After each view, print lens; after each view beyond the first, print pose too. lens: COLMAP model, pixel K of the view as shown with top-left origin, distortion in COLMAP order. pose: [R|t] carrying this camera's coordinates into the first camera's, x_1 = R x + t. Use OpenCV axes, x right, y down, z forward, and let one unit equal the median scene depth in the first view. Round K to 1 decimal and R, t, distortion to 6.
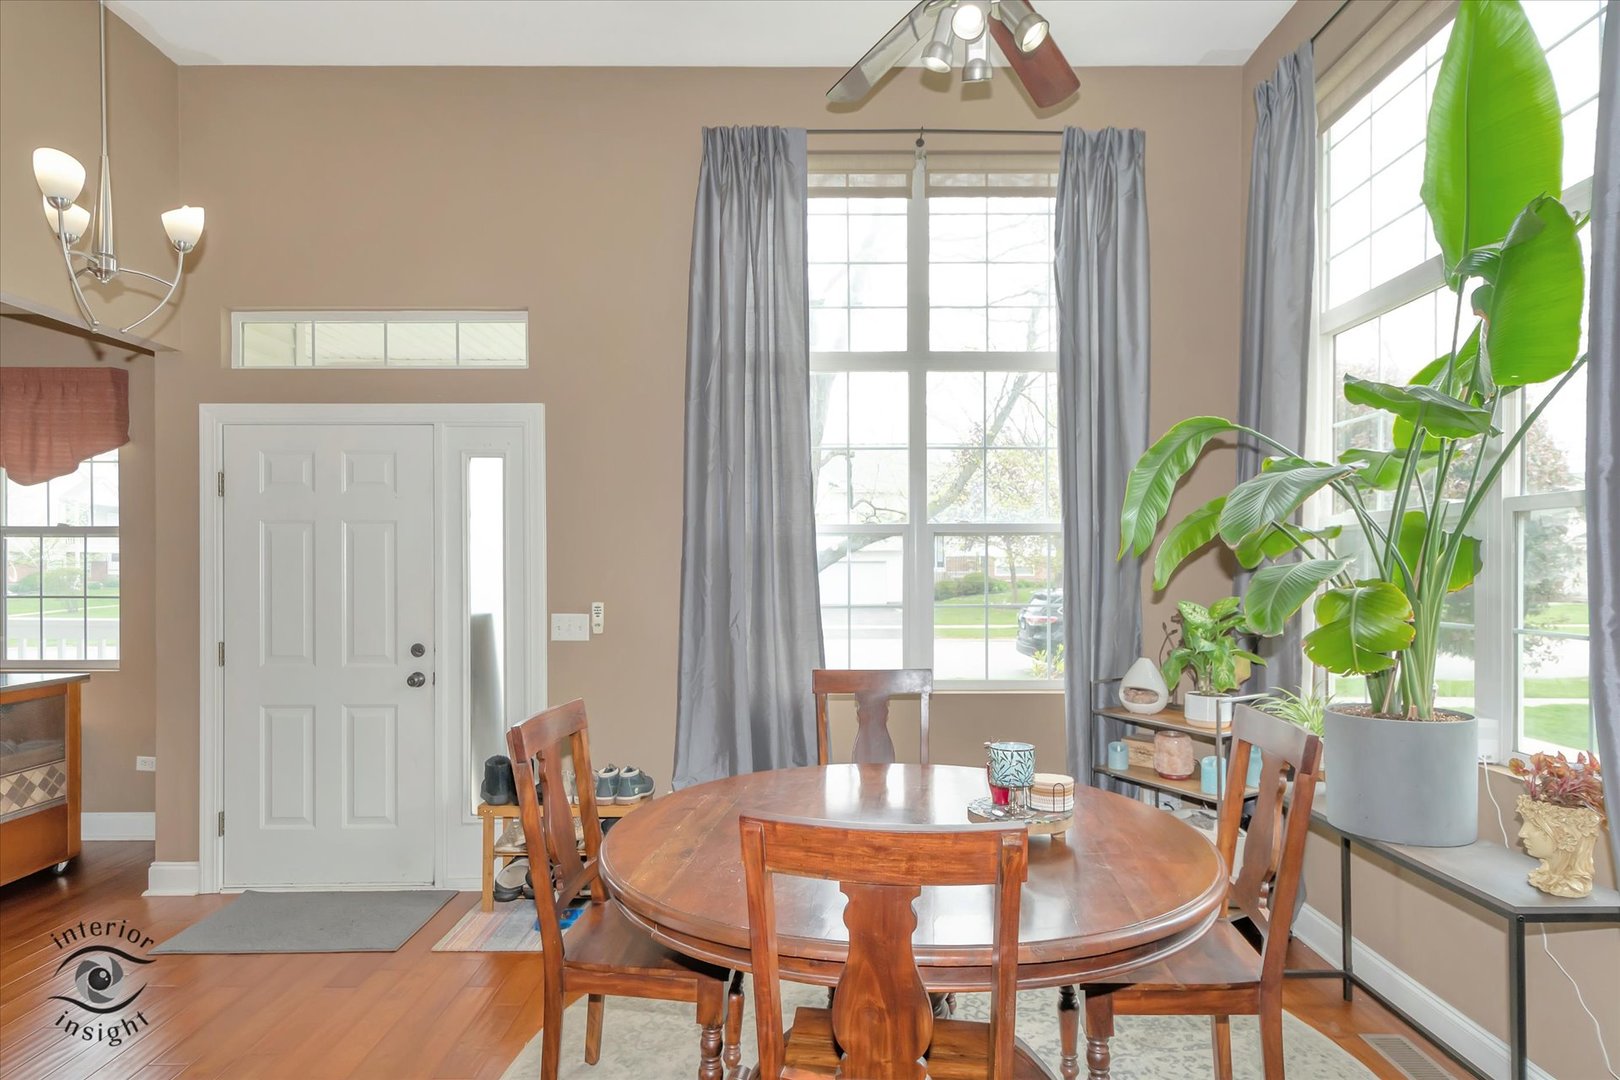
lens RADIAL K [[877.0, 0, 815.3], [0, 877.0, 576.2], [0, 0, 1]] dist [0.019148, -0.001071]
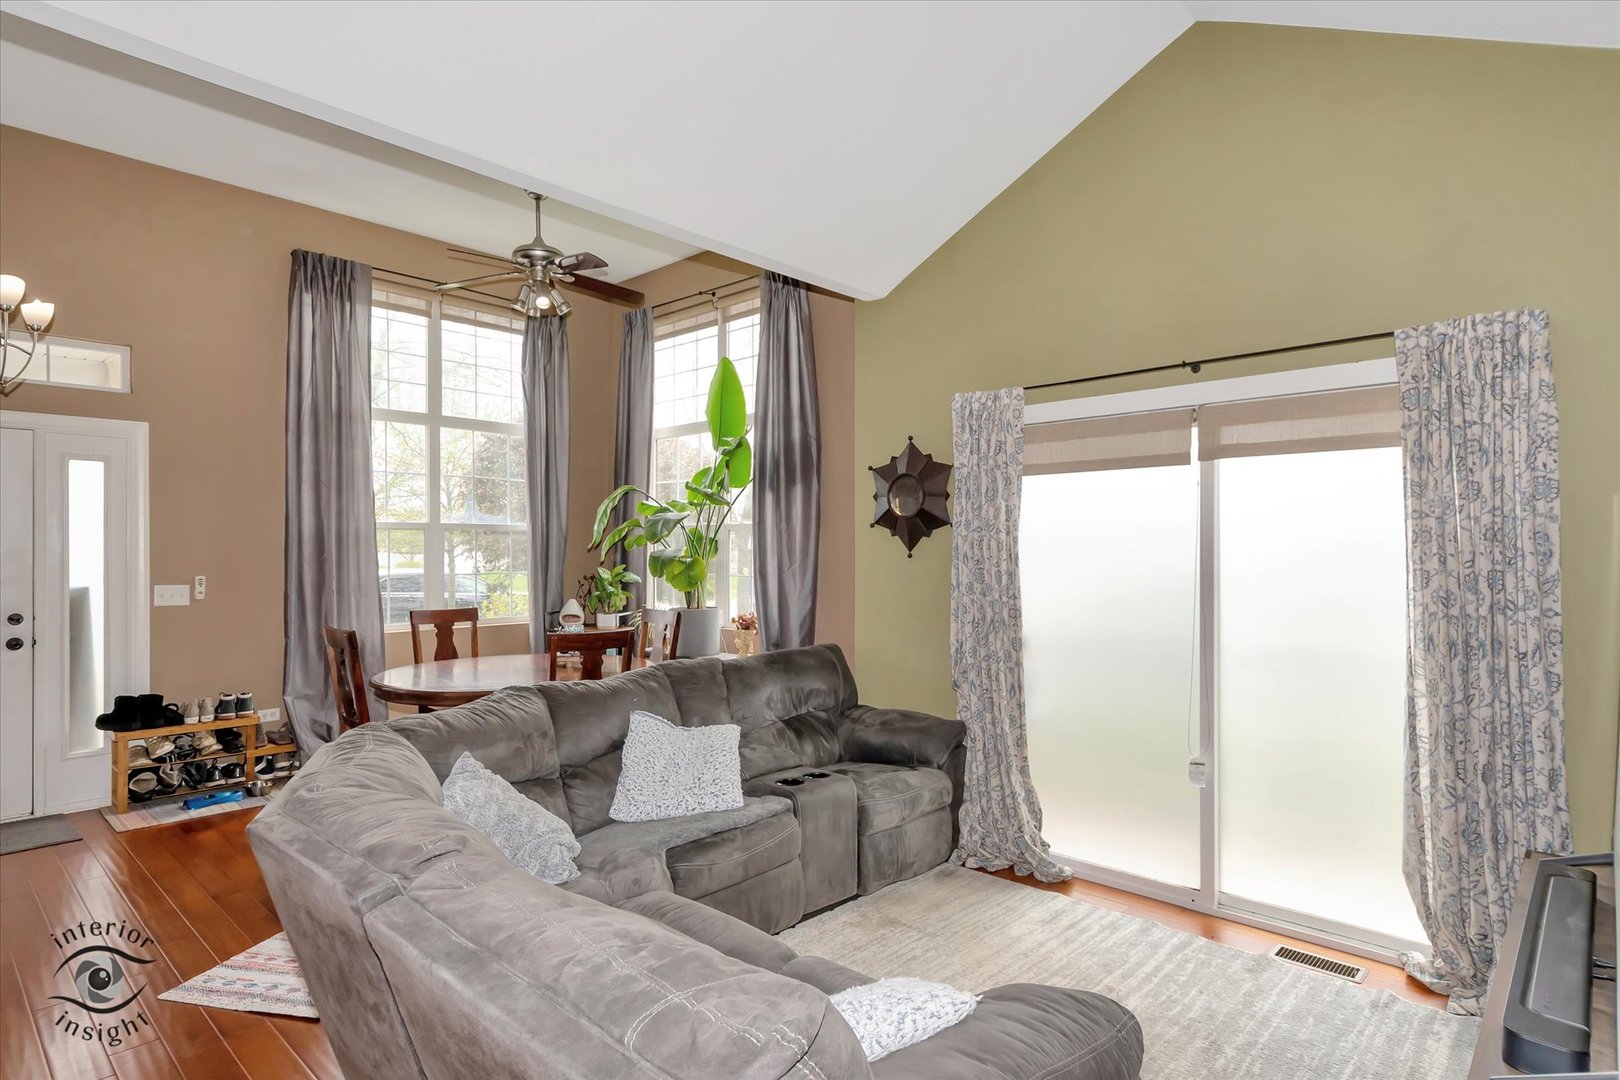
lens RADIAL K [[866.3, 0, 831.8], [0, 866.3, 549.8], [0, 0, 1]] dist [-0.000950, -0.001602]
pose [[0.671068, 0.001693, 0.741394, -0.576939], [0.005647, 0.999957, -0.007395, 0.005705], [-0.741374, 0.009149, 0.671030, -0.597080]]
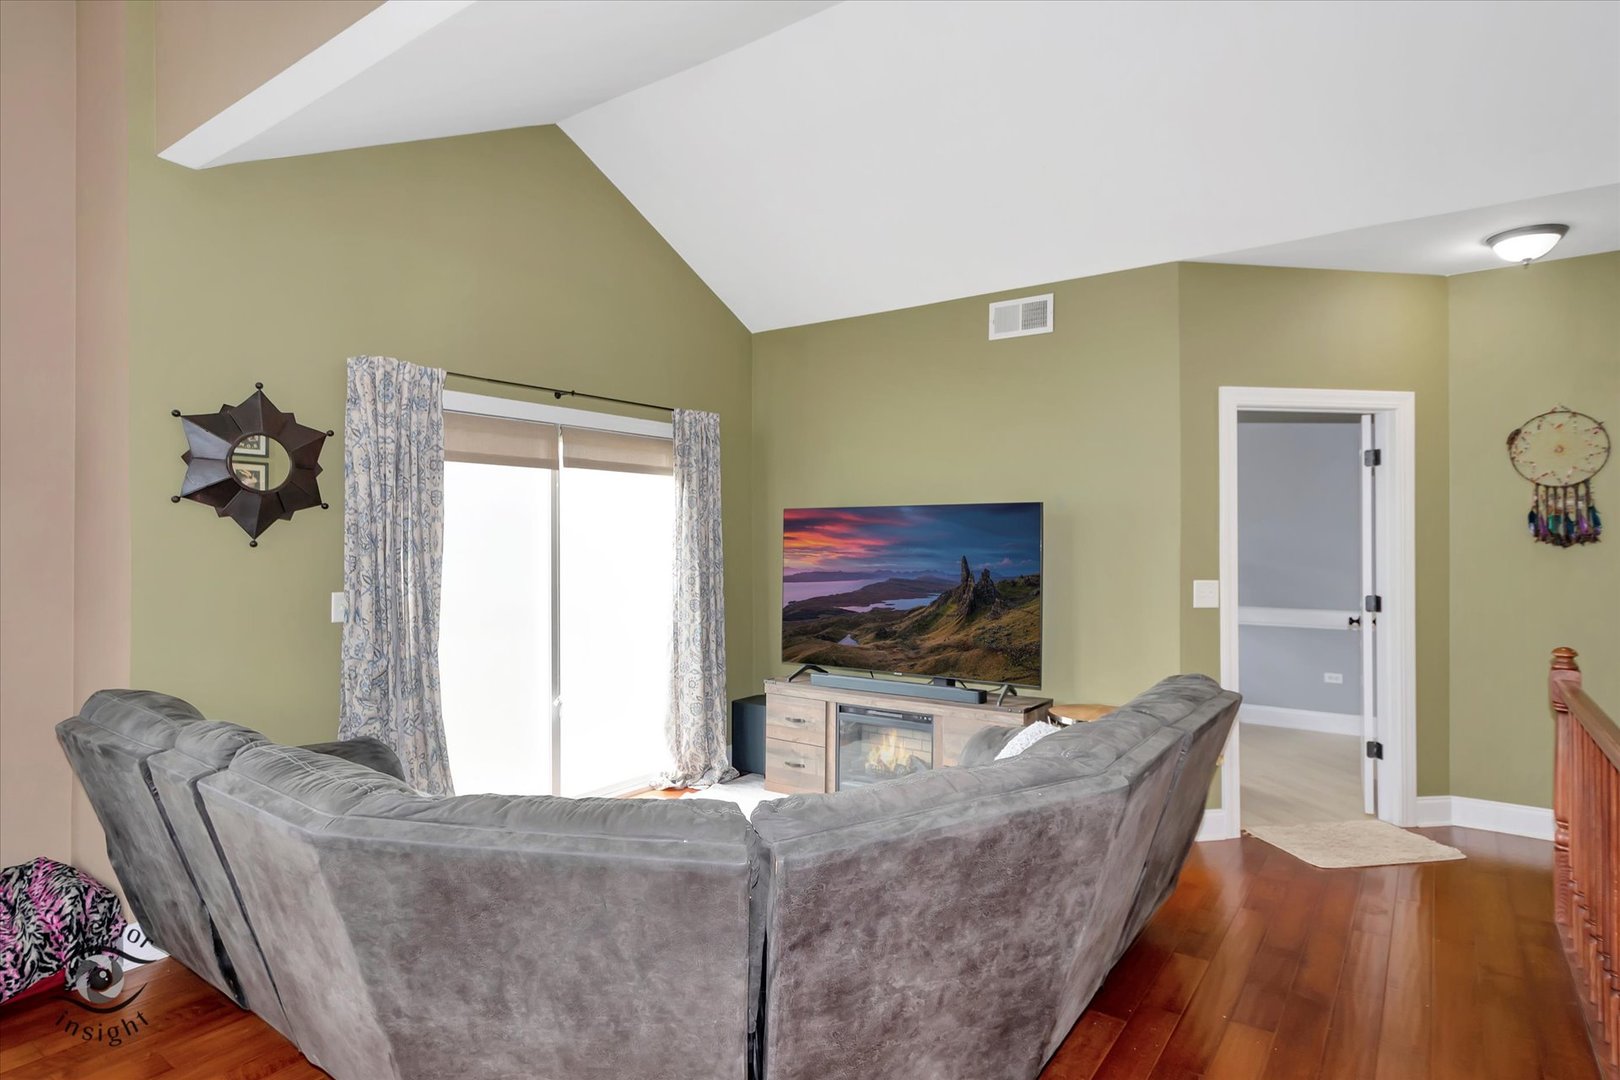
lens RADIAL K [[852.9, 0, 810.0], [0, 852.9, 540.0], [0, 0, 1]] dist [0.010961, 0.000133]
pose [[-0.810322, -0.007117, 0.585941, -0.591615], [-0.001213, 0.999944, 0.010468, -0.007810], [-0.585983, 0.007771, -0.810286, 0.444642]]
